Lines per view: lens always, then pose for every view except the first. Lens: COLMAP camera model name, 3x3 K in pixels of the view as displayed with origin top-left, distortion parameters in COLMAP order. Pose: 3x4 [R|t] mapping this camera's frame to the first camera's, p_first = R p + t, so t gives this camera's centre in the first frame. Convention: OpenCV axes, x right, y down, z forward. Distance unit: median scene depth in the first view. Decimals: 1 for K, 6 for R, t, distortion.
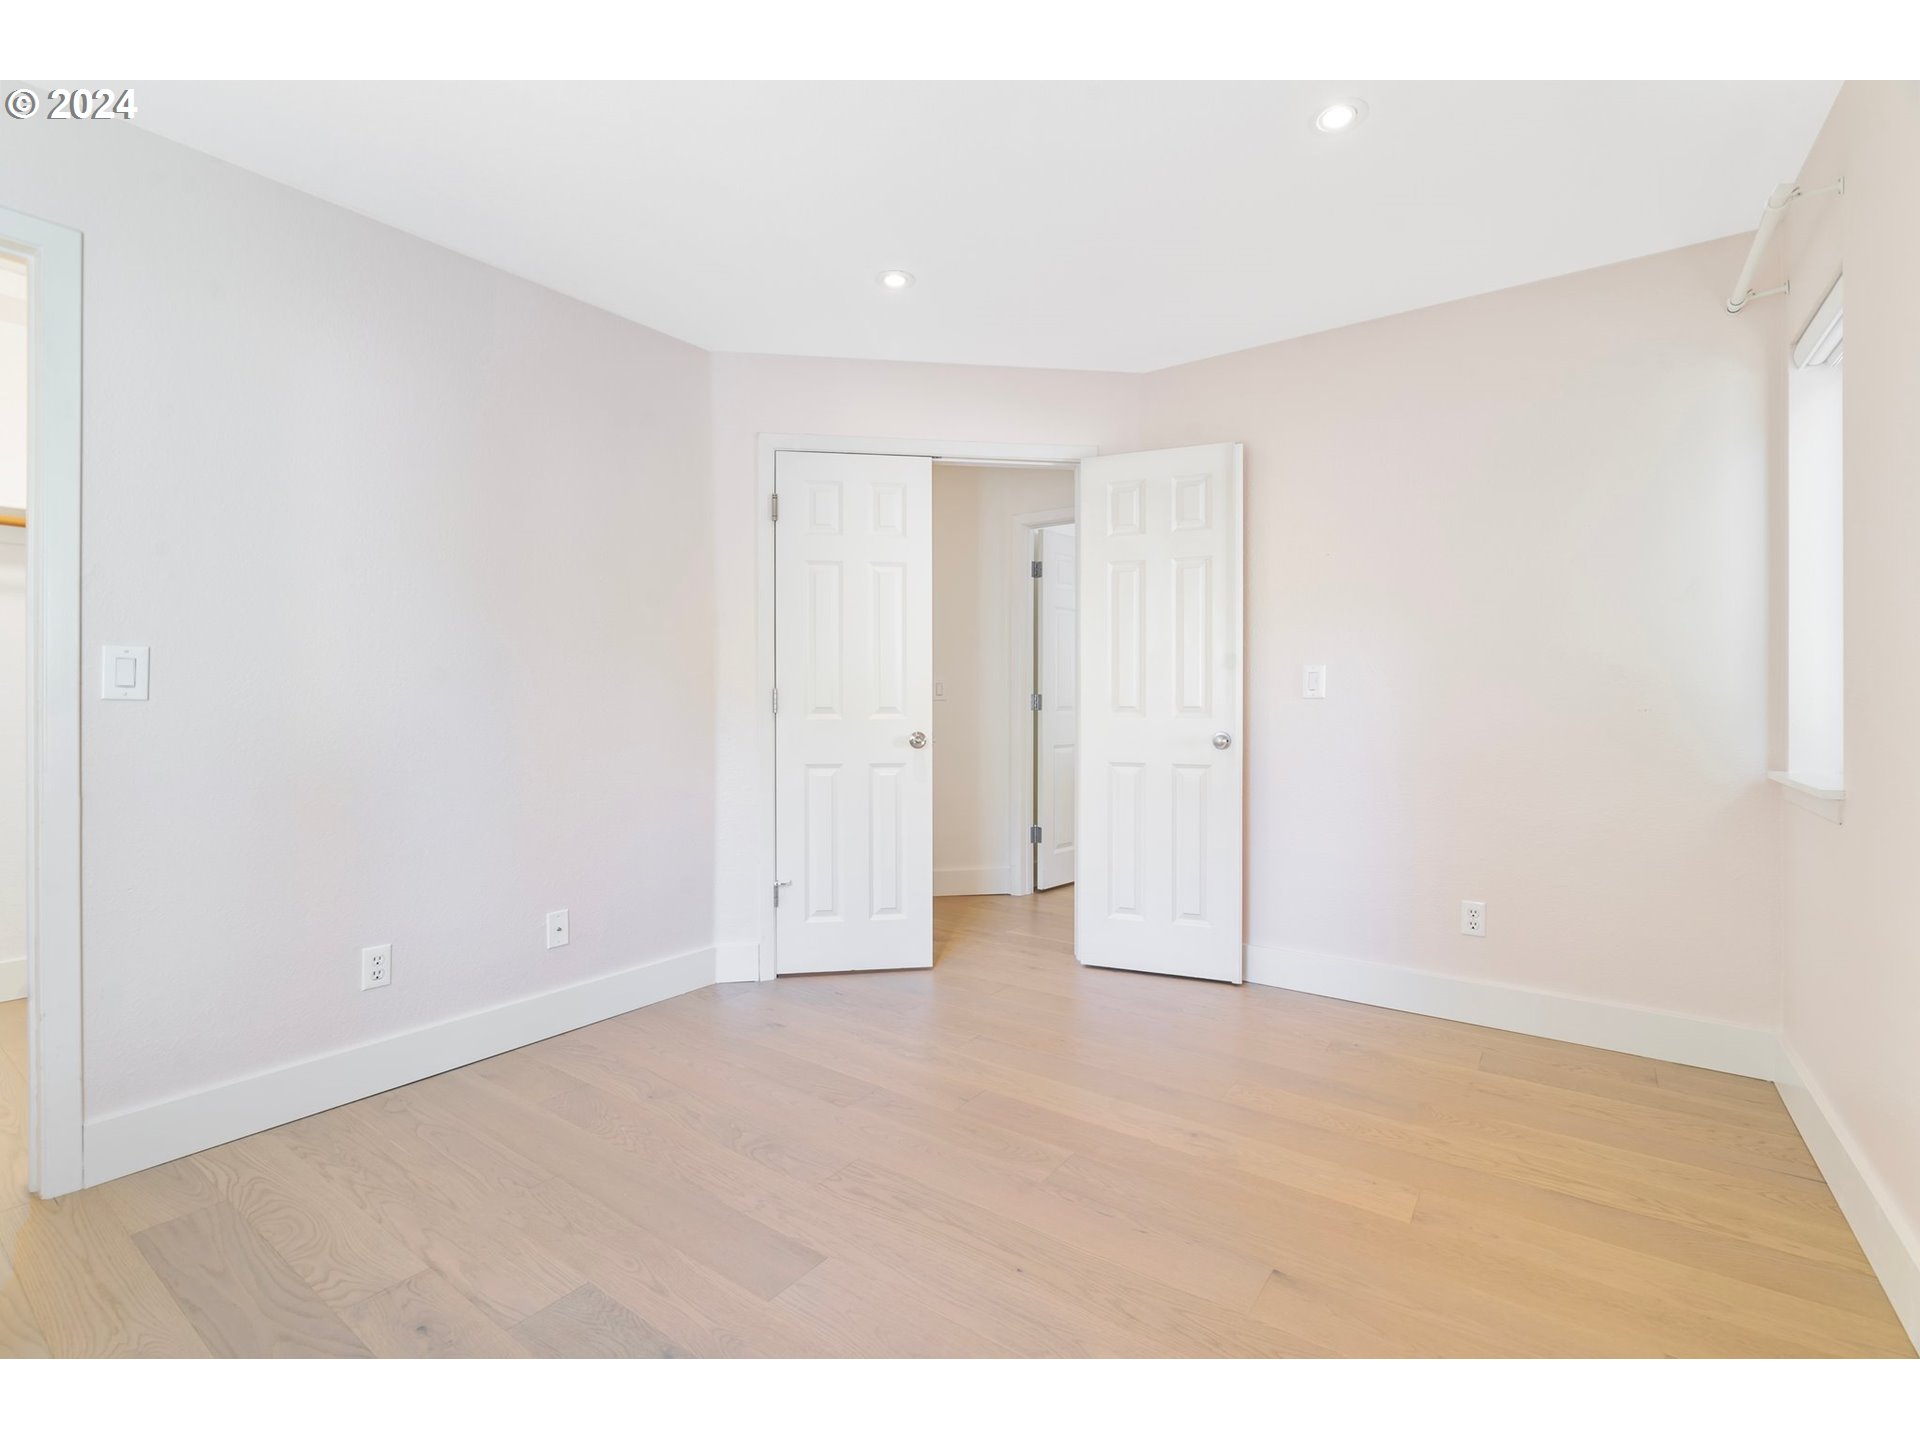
lens RADIAL K [[880.2, 0, 969.1], [0, 880.2, 707.5], [0, 0, 1]] dist [-0.000674, 0.000399]
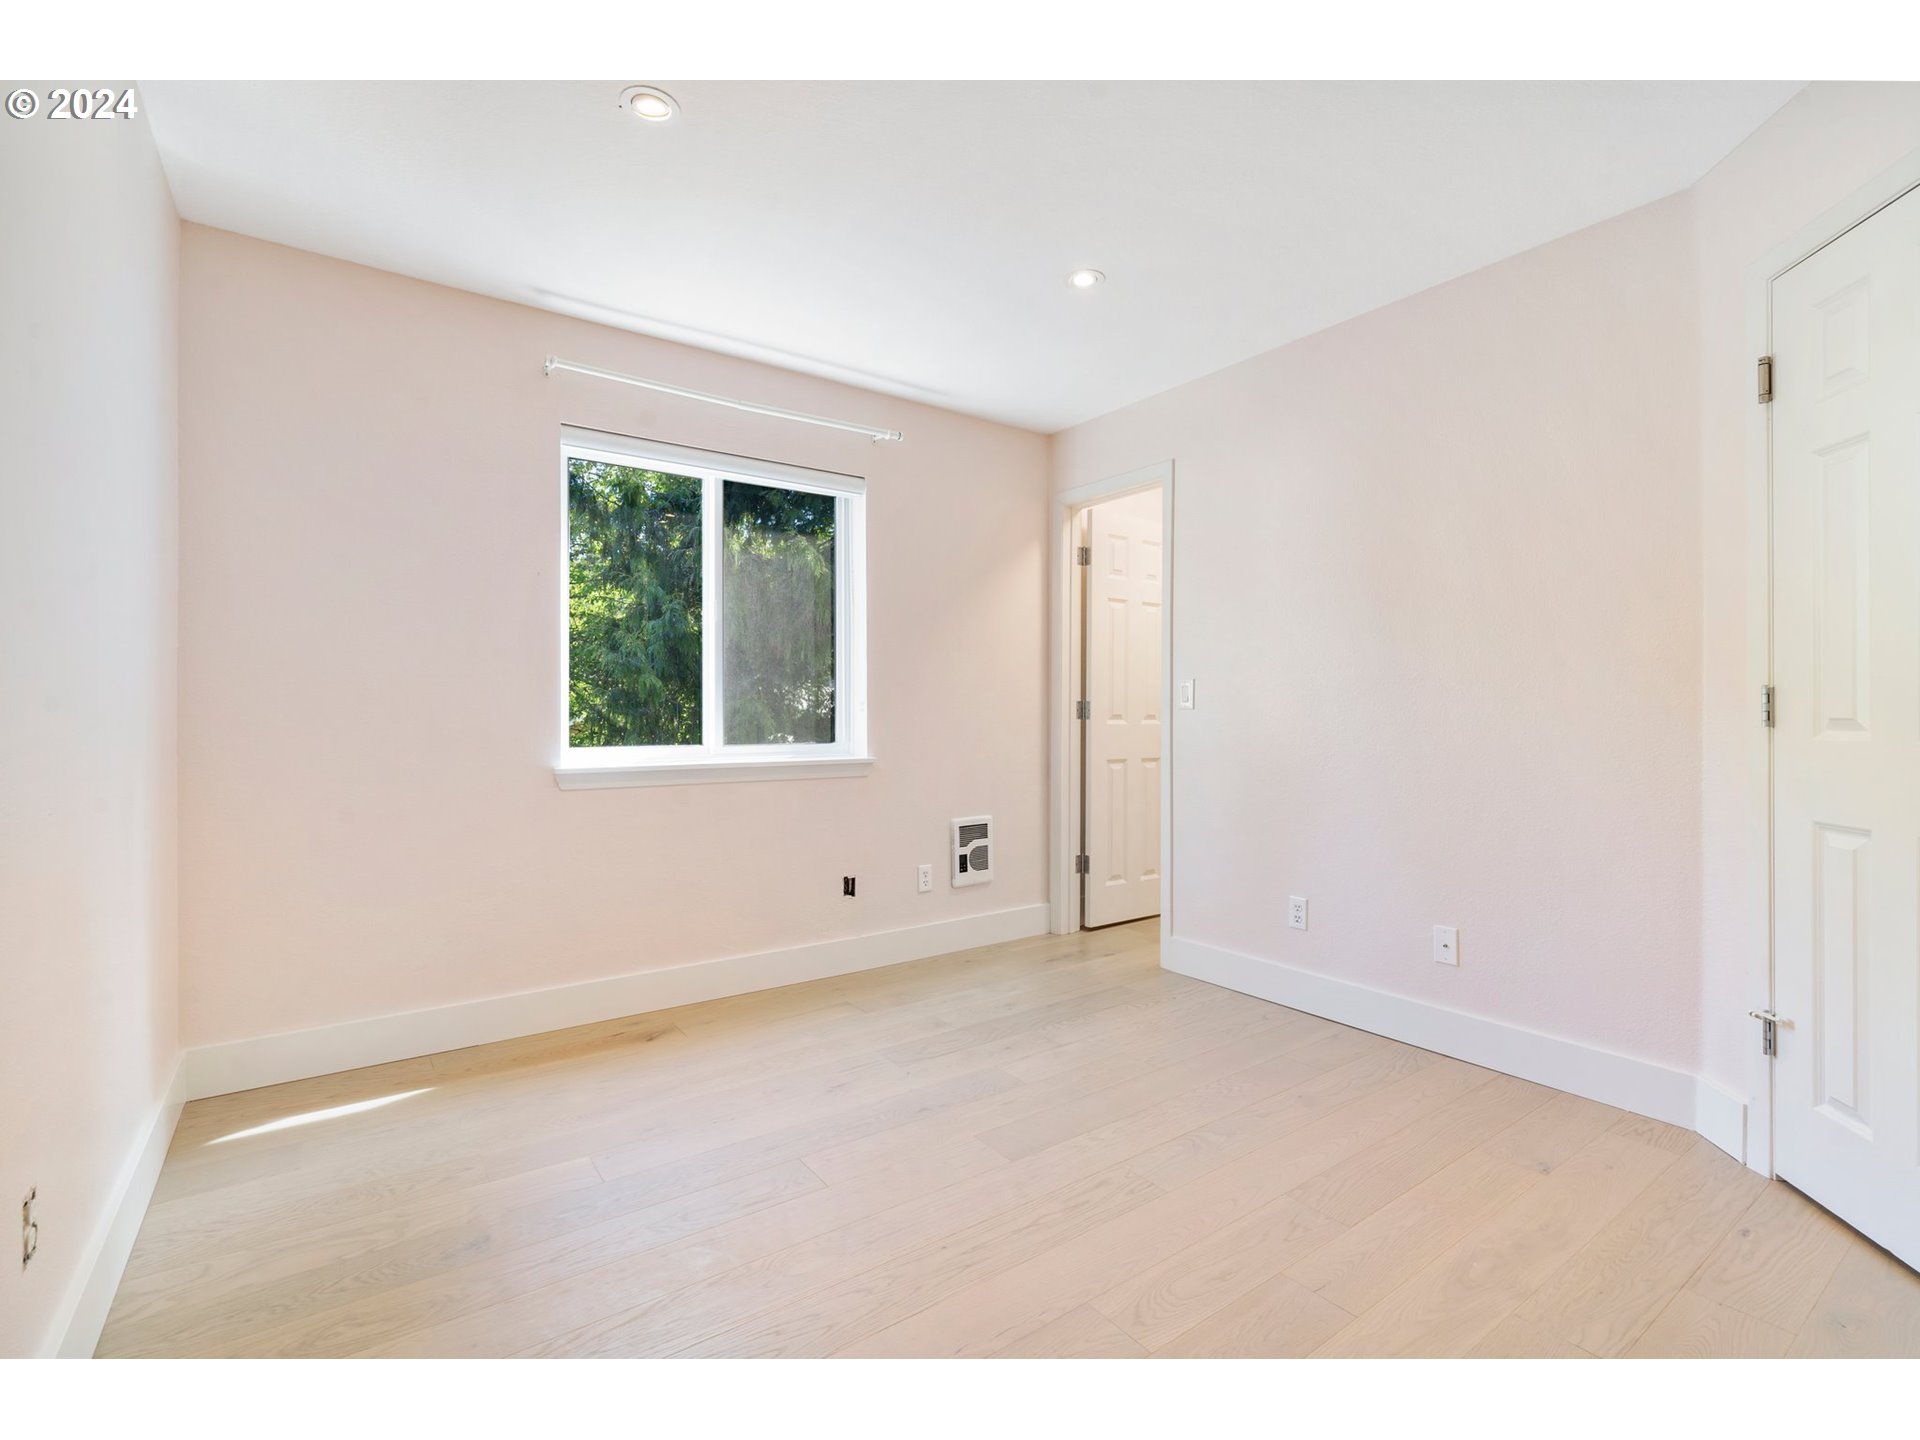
lens RADIAL K [[880.2, 0, 942.6], [0, 880.2, 718.0], [0, 0, 1]] dist [-0.000674, 0.000399]
pose [[-0.348755, 0.006722, -0.937190, 0.881331], [-0.004705, 0.999949, 0.008923, -0.004206], [0.937202, 0.007521, -0.348706, 1.151190]]
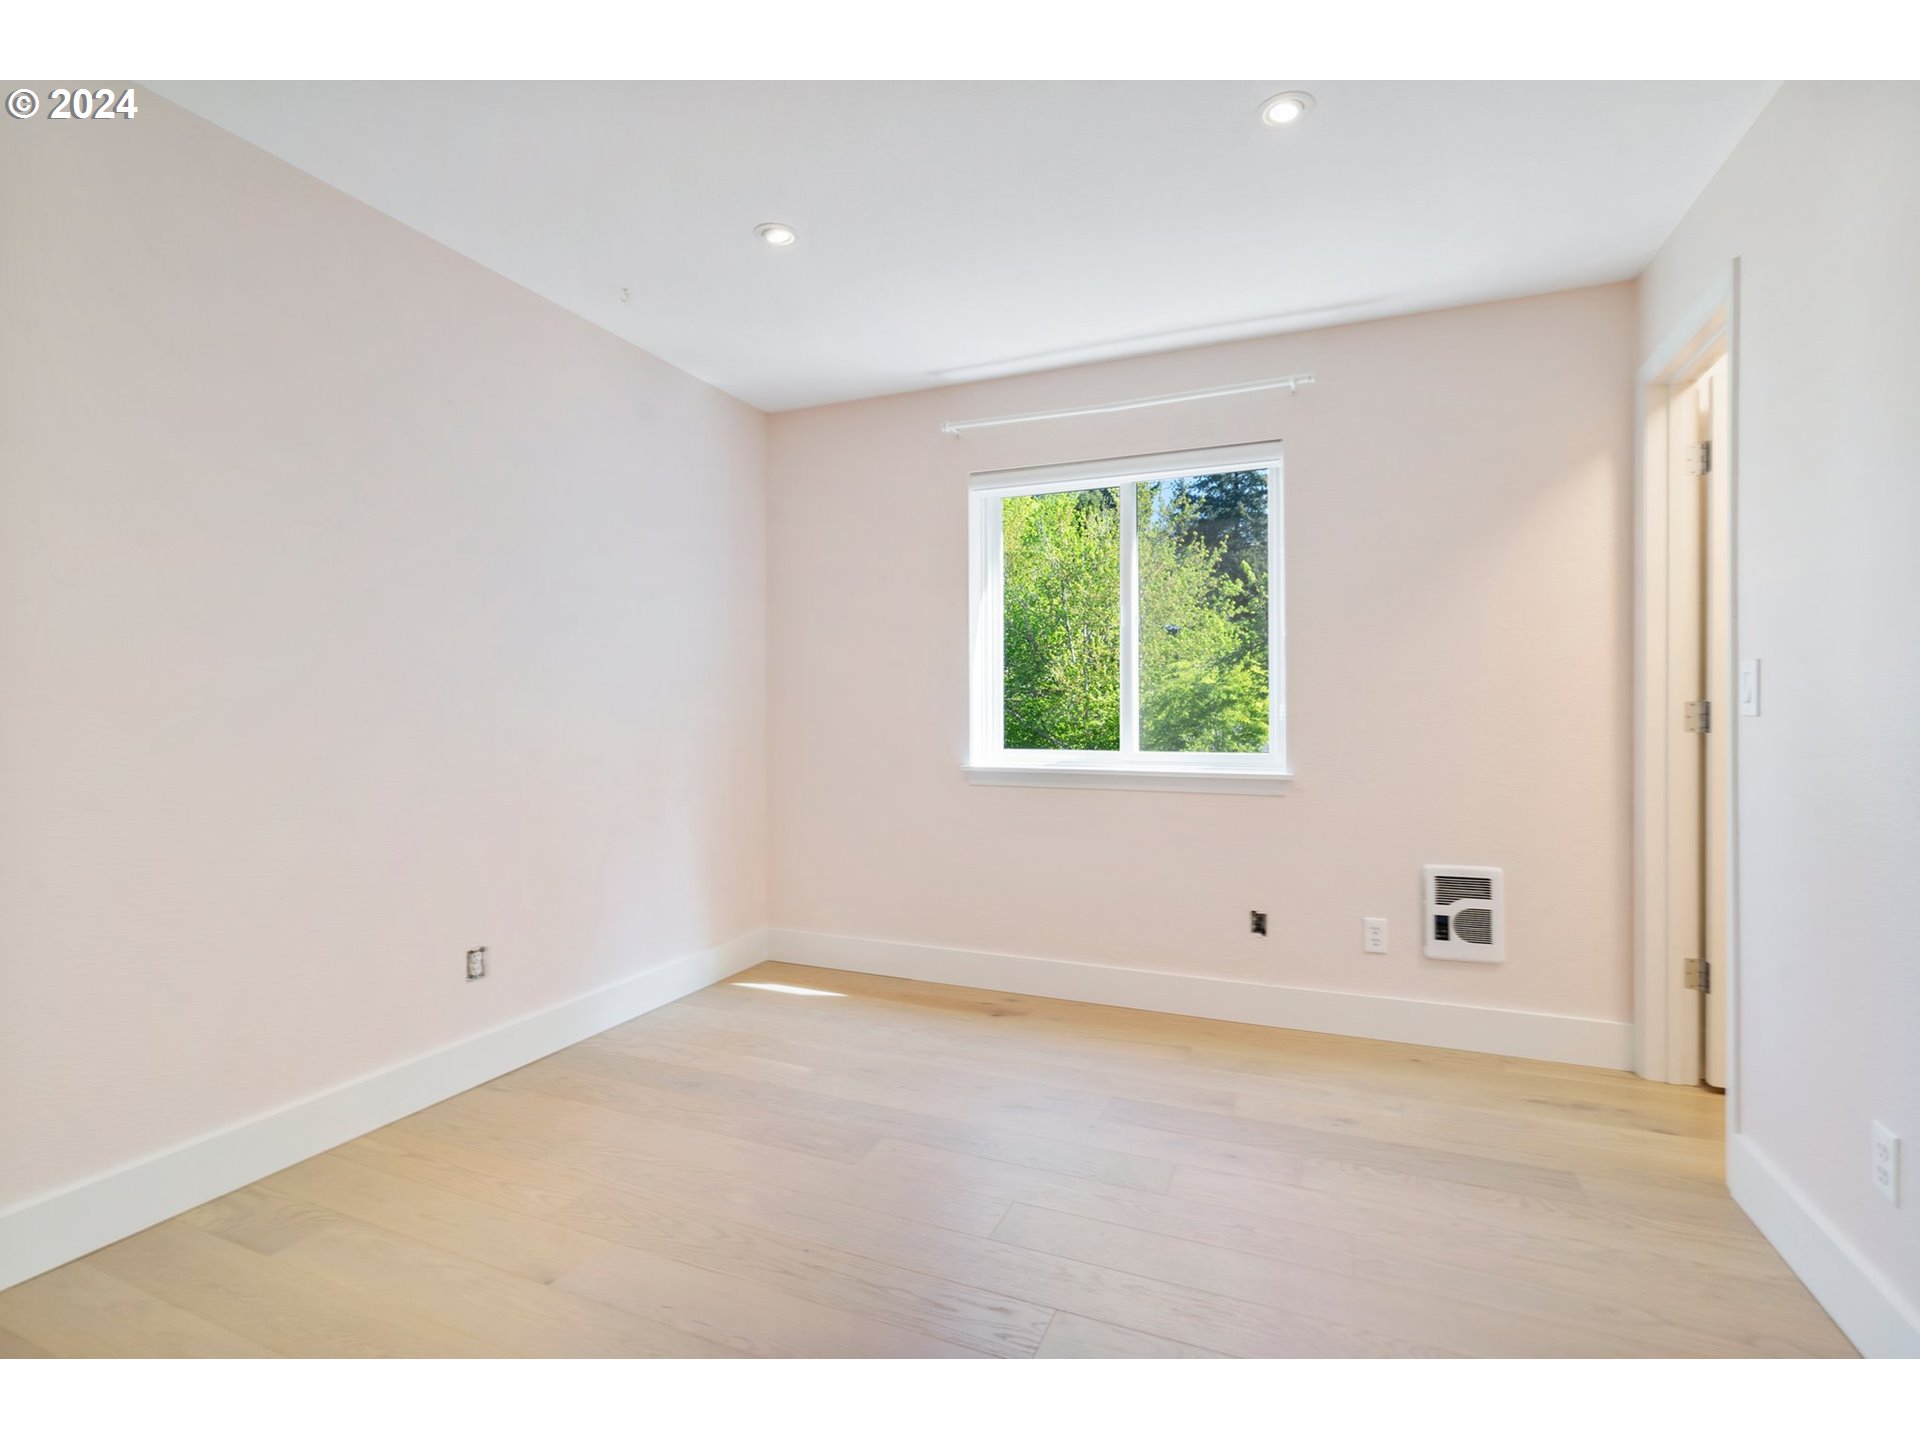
lens RADIAL K [[880.2, 0, 949.4], [0, 880.2, 716.8], [0, 0, 1]] dist [-0.000674, 0.000399]
pose [[-0.980928, 0.001228, -0.194370, 0.080125], [-0.000365, 0.999967, 0.008160, -0.015372], [0.194373, 0.008076, -0.980894, 1.755425]]
